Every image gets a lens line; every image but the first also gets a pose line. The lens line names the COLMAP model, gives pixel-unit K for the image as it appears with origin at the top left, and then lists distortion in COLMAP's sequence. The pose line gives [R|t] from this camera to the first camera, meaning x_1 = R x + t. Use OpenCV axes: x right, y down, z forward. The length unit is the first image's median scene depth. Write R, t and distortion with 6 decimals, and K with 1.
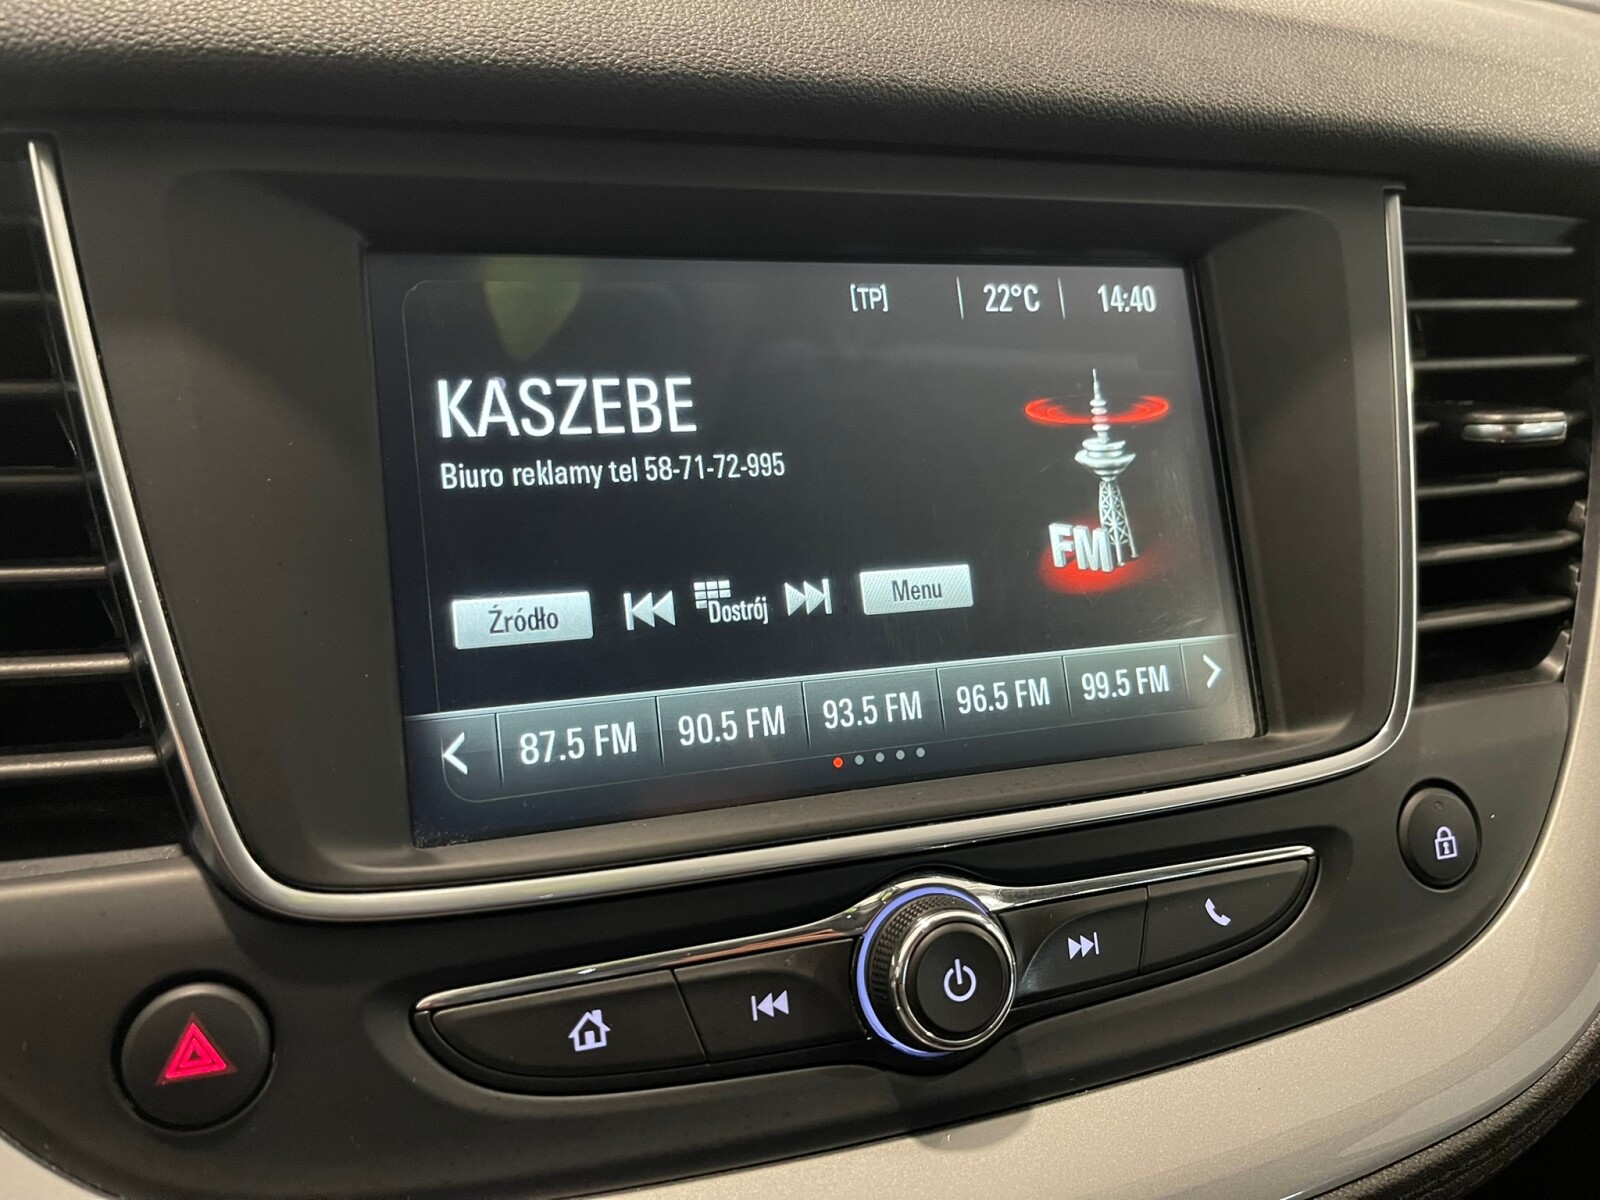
lens RADIAL K [[1218.2, 0, 802.5], [0, 1218.2, 602.3], [0, 0, 1]] dist [0.065612, -0.101084]
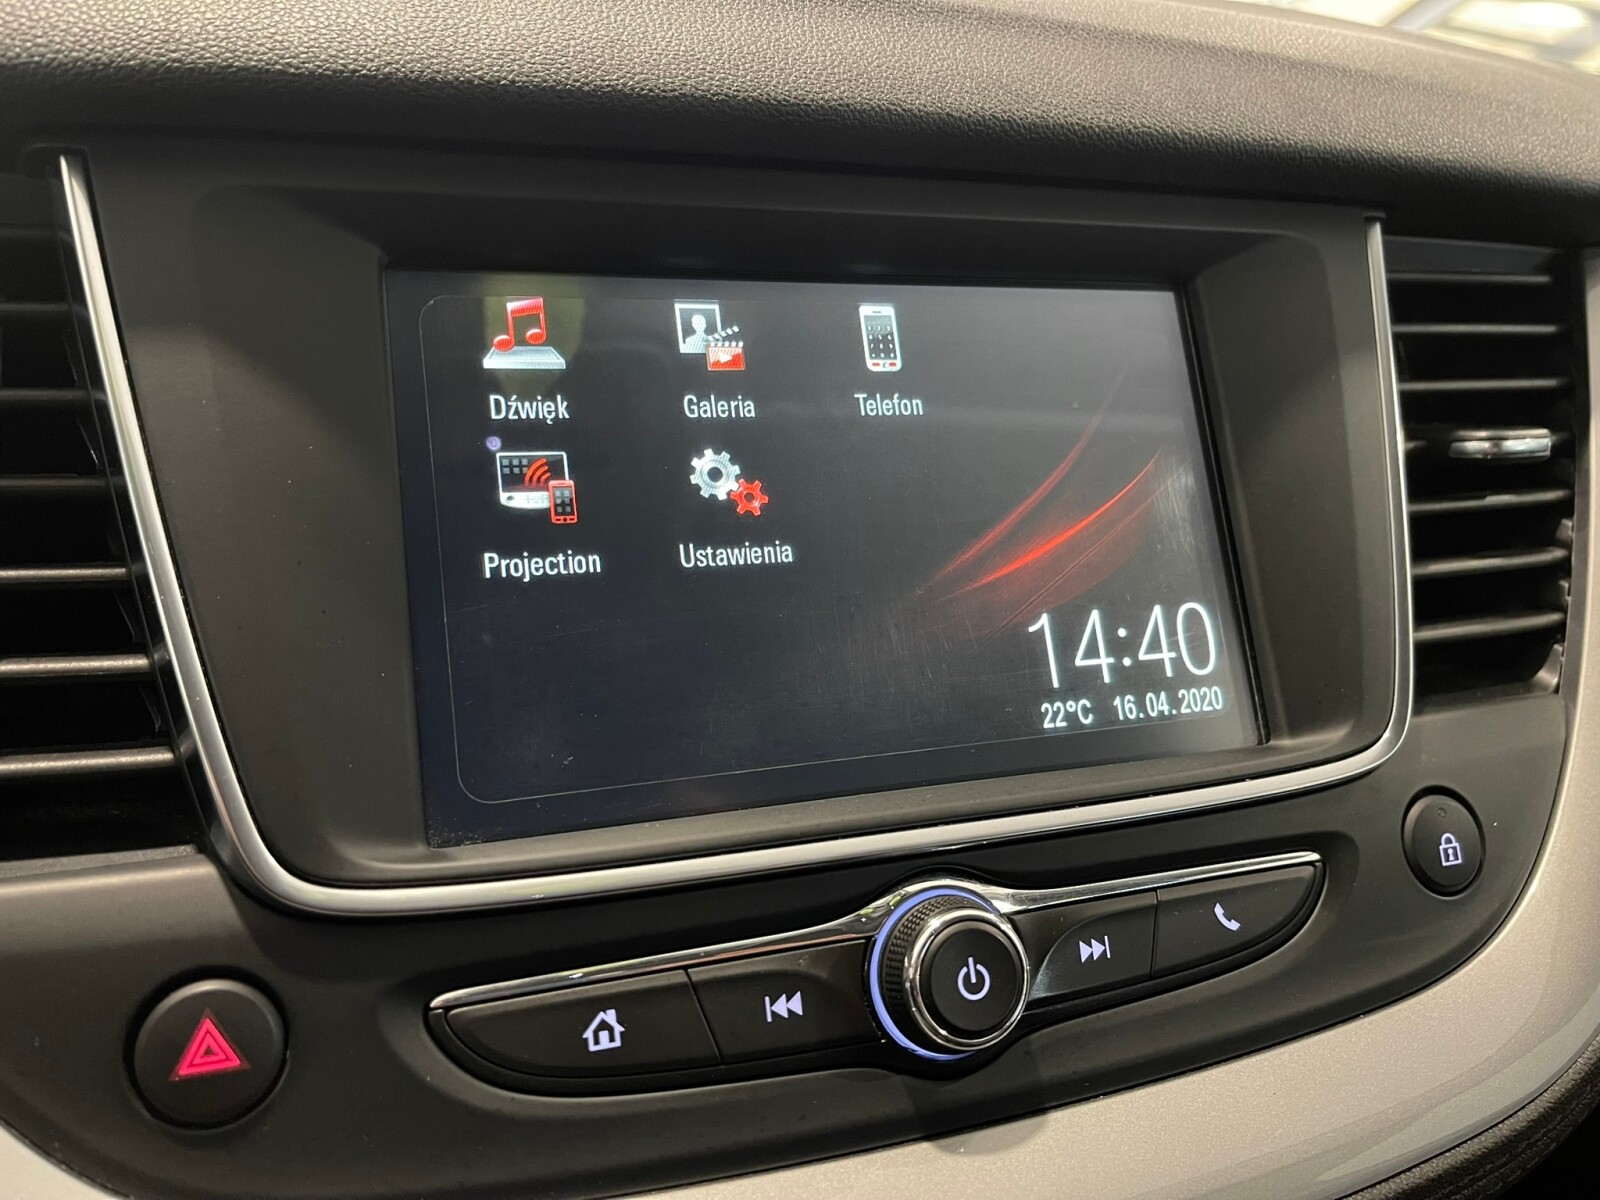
lens RADIAL K [[1218.2, 0, 798.9], [0, 1218.2, 606.0], [0, 0, 1]] dist [0.065612, -0.101084]
pose [[0.999926, -0.008956, 0.008223, -0.019050], [0.009411, 0.998324, -0.057100, 0.059250], [-0.007698, 0.057173, 0.998335, -0.013395]]
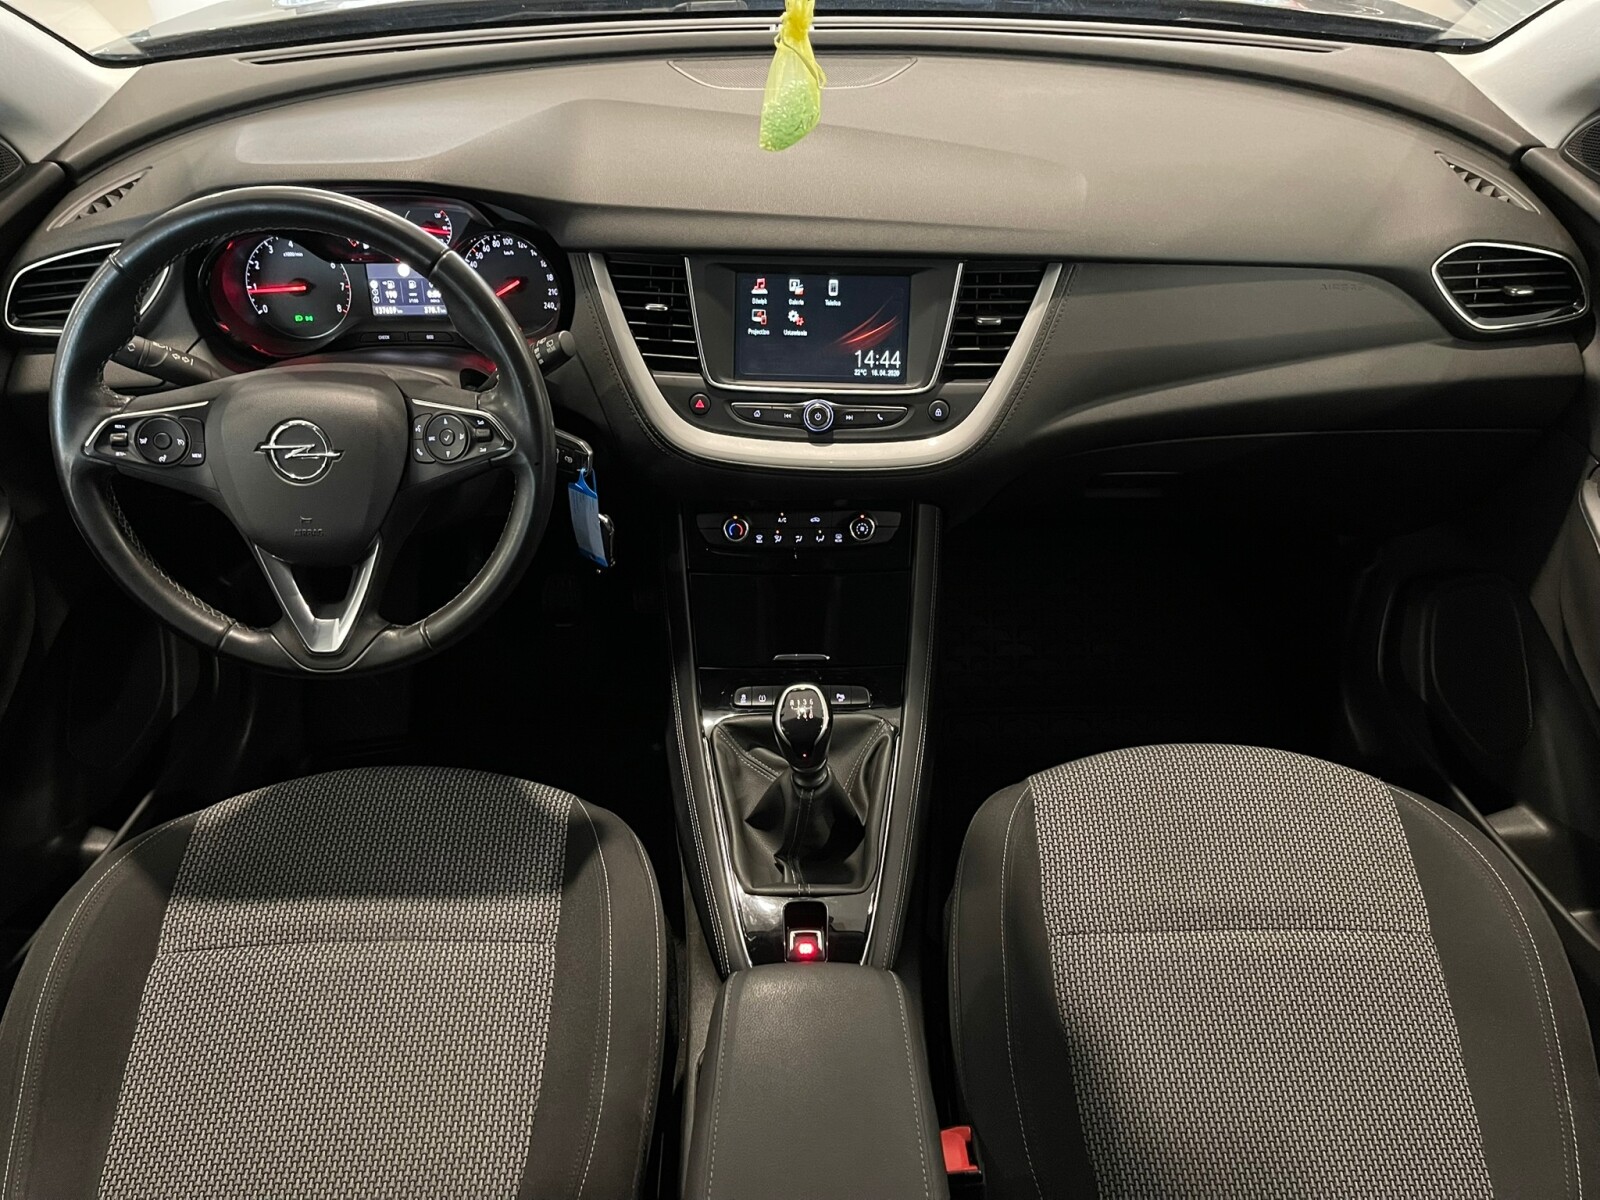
lens RADIAL K [[1218.2, 0, 801.3], [0, 1218.2, 588.7], [0, 0, 1]] dist [0.065612, -0.101084]
pose [[0.922422, 0.187893, -0.337394, 2.100509], [-0.093241, 0.956170, 0.277569, -0.490674], [0.374759, -0.224577, 0.899511, -4.291658]]
